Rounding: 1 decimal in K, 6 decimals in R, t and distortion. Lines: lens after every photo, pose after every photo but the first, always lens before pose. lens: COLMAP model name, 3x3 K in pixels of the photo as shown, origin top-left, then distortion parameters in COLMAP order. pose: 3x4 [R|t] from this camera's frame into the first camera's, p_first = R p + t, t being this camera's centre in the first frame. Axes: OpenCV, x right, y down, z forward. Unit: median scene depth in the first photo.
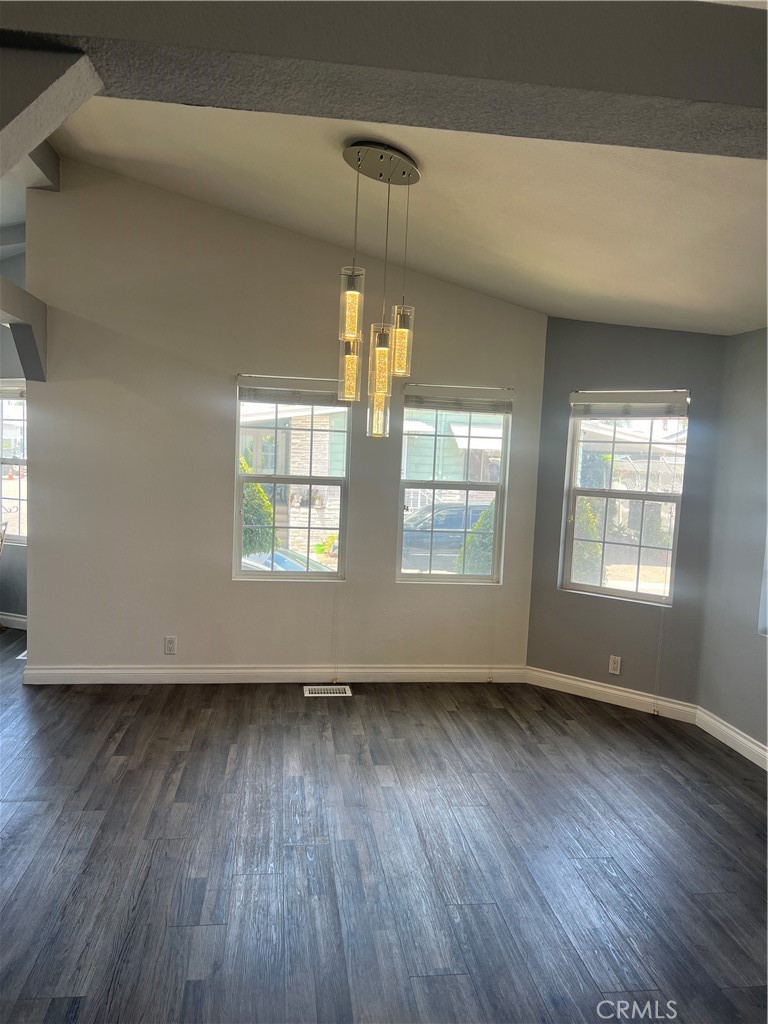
lens RADIAL K [[787.5, 0, 388.9], [0, 787.5, 516.6], [0, 0, 1]] dist [0.067324, -0.087937]
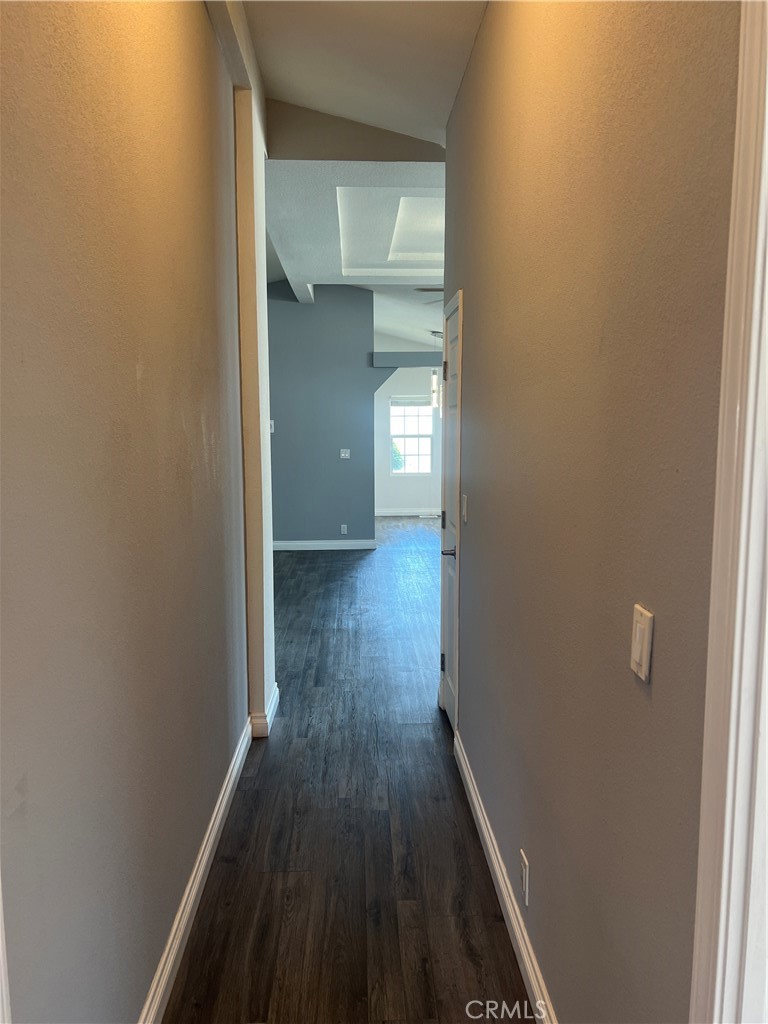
lens RADIAL K [[787.5, 0, 388.9], [0, 787.5, 516.6], [0, 0, 1]] dist [0.067324, -0.087937]
pose [[0.994629, -0.037625, -0.096420, 0.060737], [0.039460, 0.999073, 0.017191, 0.246887], [0.095683, -0.020904, 0.995192, -2.298197]]
